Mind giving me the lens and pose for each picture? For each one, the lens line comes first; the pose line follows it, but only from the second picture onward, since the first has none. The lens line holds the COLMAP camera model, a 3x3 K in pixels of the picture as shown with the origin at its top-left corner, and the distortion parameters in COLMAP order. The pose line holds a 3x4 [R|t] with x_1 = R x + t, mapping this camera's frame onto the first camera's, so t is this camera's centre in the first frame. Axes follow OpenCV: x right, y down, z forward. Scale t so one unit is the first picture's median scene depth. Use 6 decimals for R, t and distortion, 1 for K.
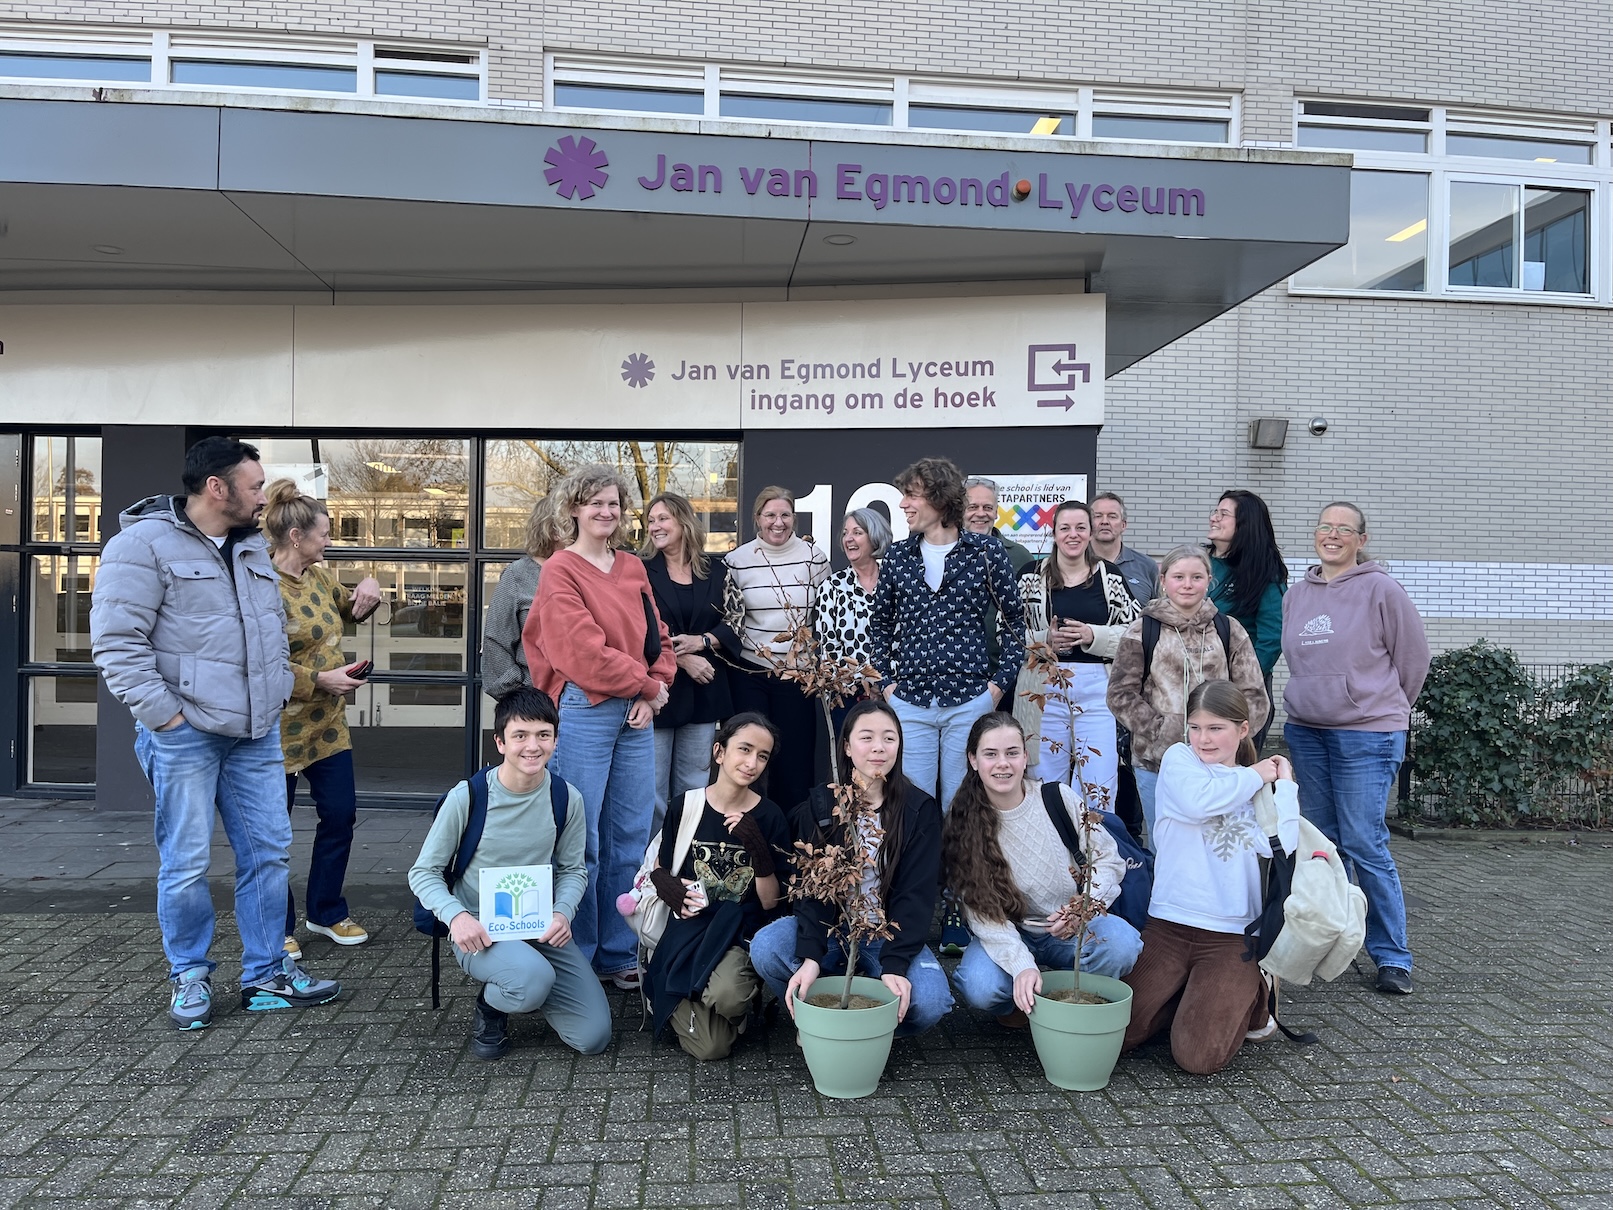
lens RADIAL K [[1198.0, 0, 806.5], [0, 1198.0, 605.0], [0, 0, 1]] dist [0.070734, -0.081865]
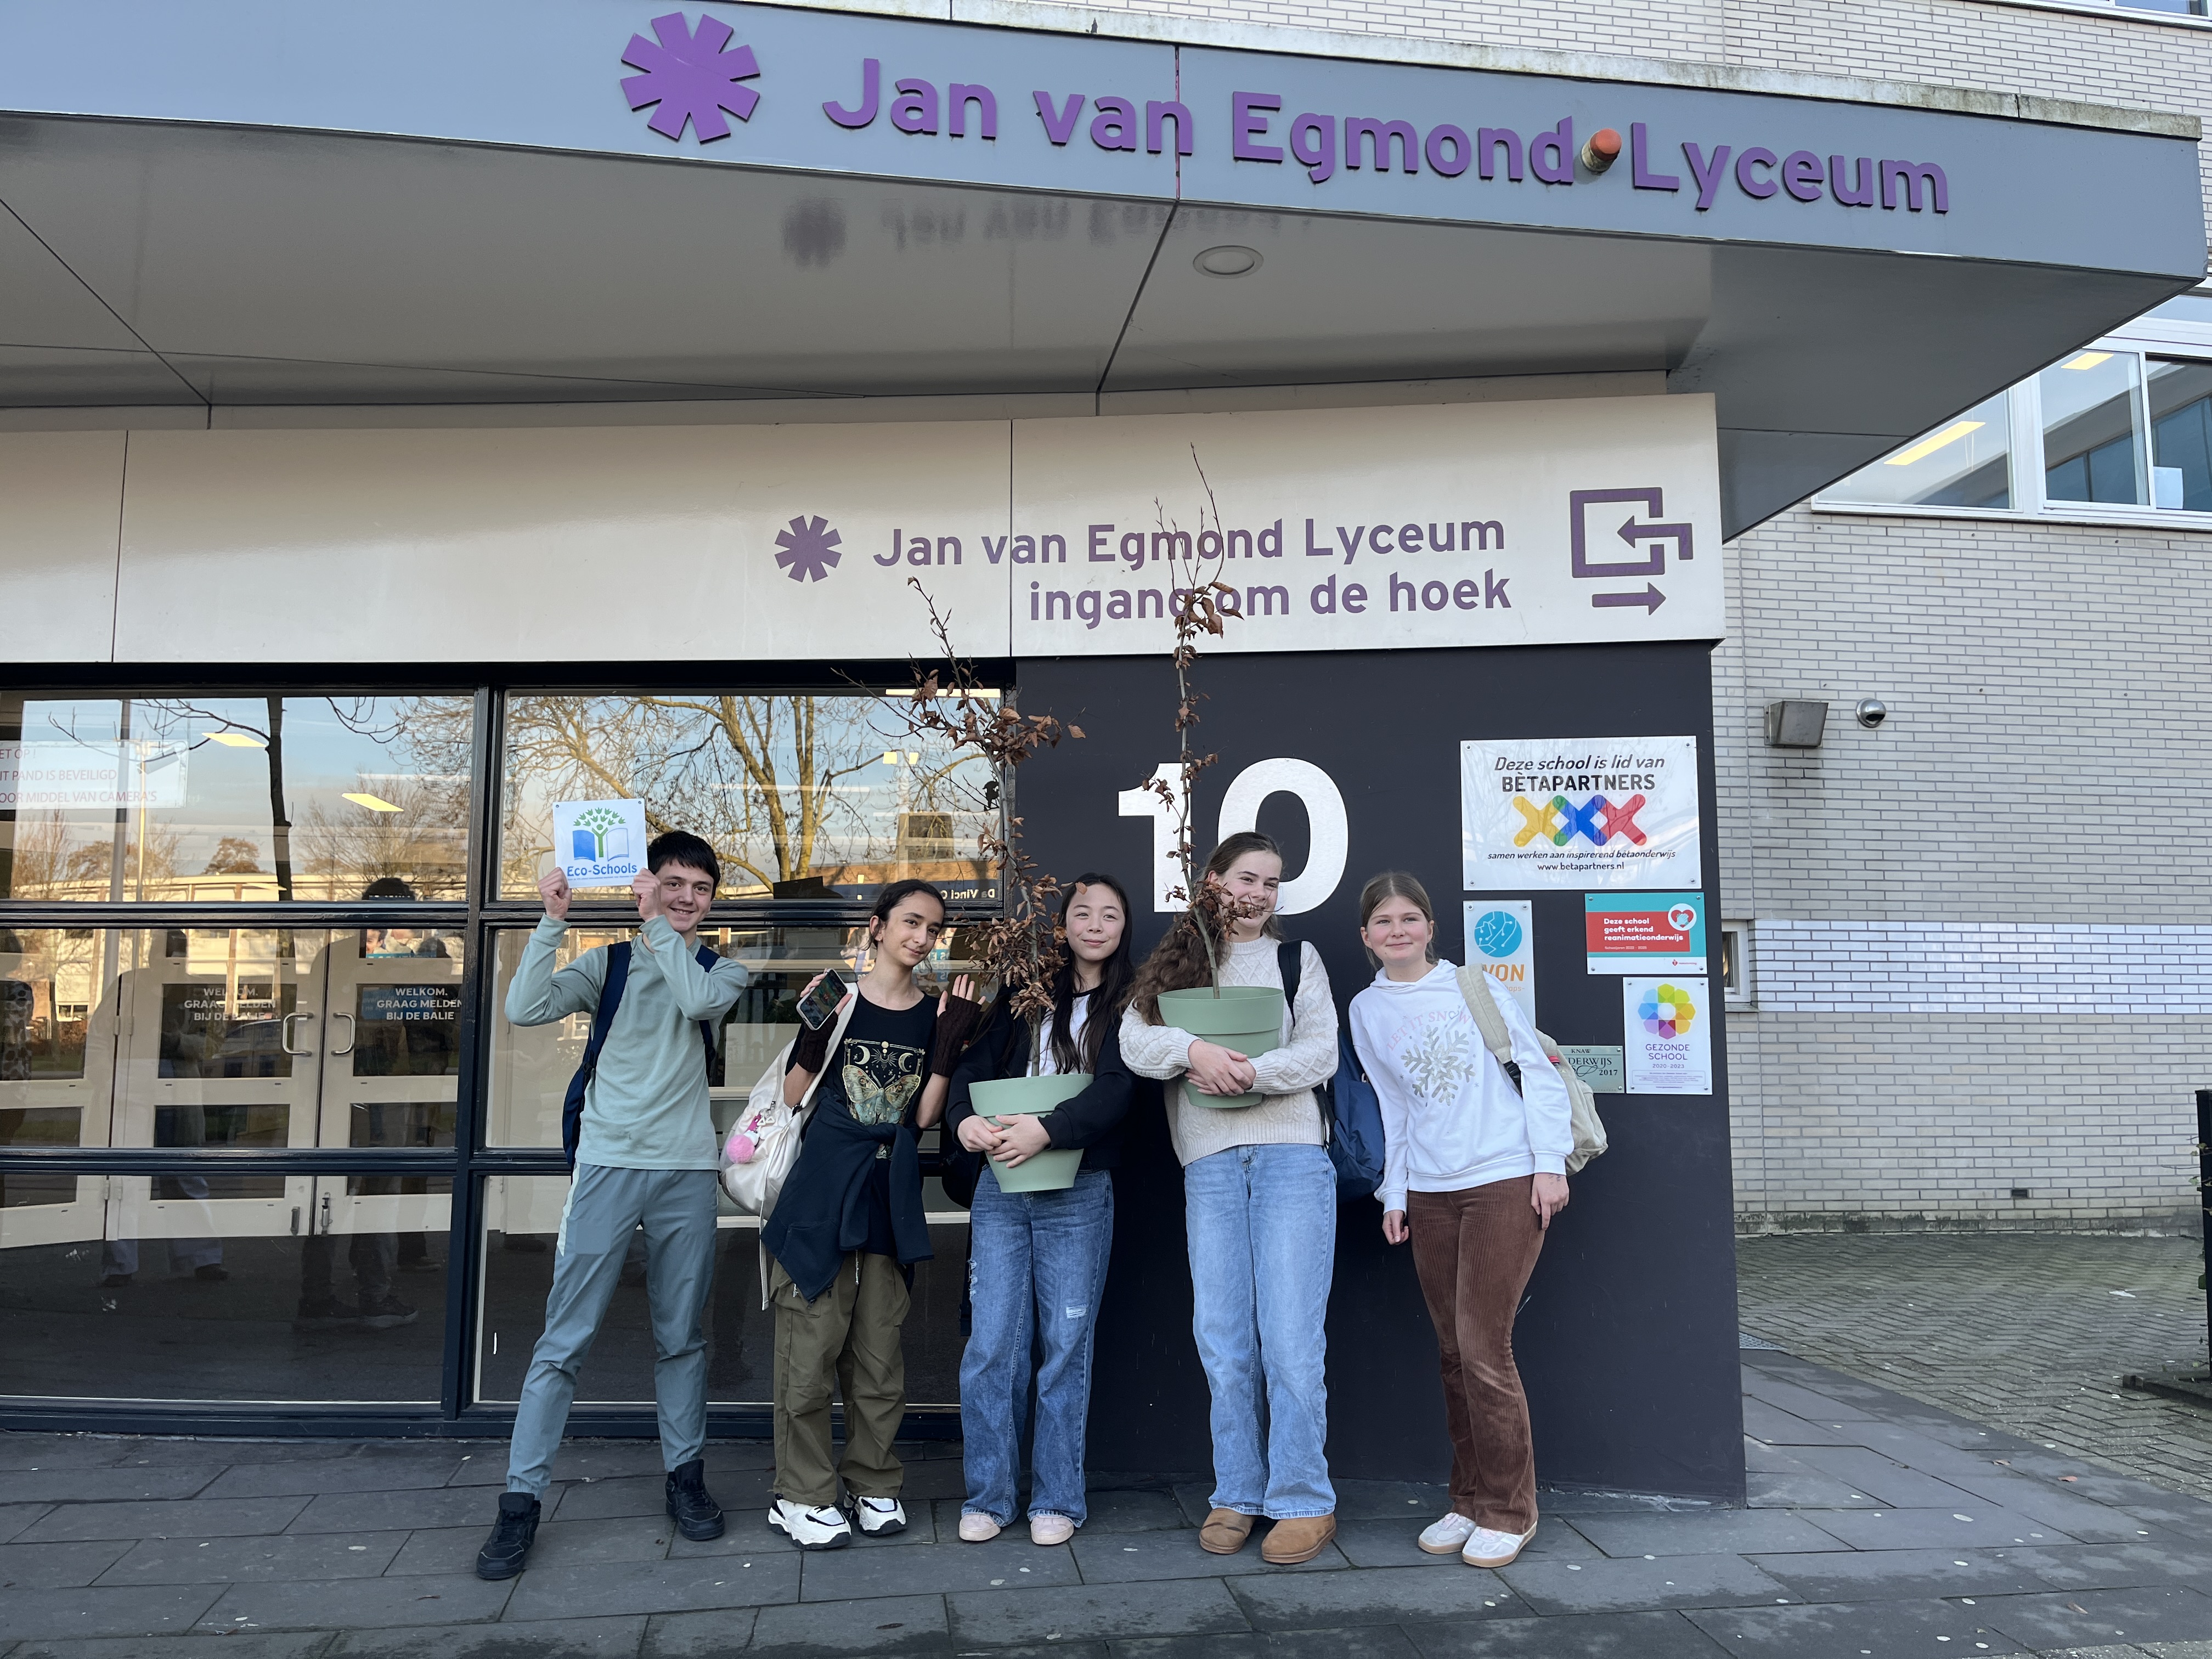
lens RADIAL K [[1642.9, 0, 1106.0], [0, 1642.9, 829.5], [0, 0, 1]] dist [0.070734, -0.081865]
pose [[0.998054, -0.008794, 0.061732, -0.031900], [0.015545, 0.993839, -0.109742, 0.002393], [-0.060387, 0.110488, 0.992041, 0.168526]]
